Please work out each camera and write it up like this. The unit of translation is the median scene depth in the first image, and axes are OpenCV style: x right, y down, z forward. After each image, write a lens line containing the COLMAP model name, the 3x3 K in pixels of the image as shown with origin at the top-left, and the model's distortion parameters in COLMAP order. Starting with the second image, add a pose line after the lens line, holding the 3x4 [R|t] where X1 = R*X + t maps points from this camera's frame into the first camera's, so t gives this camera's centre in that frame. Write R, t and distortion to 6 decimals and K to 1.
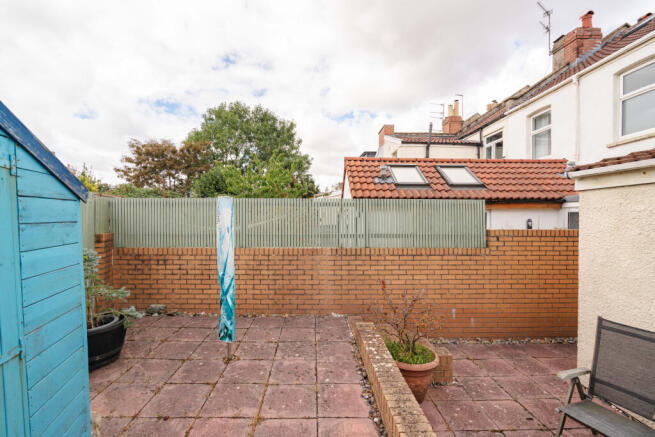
lens RADIAL K [[295.8, 0, 326.0], [0, 295.8, 220.0], [0, 0, 1]] dist [0.002101, 0.000018]
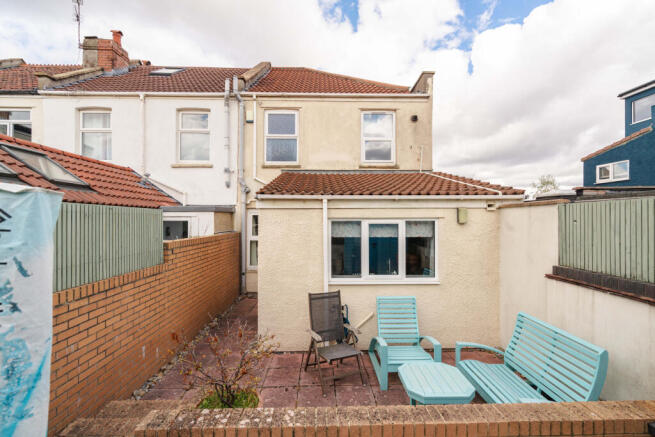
lens RADIAL K [[295.8, 0, 328.0], [0, 295.8, 217.5], [0, 0, 1]] dist [0.002101, 0.000018]
pose [[0.009777, 0.003939, 0.999944, -0.226768], [0.008600, 0.999955, -0.004023, -0.023135], [-0.999915, 0.008639, 0.009743, 0.314053]]
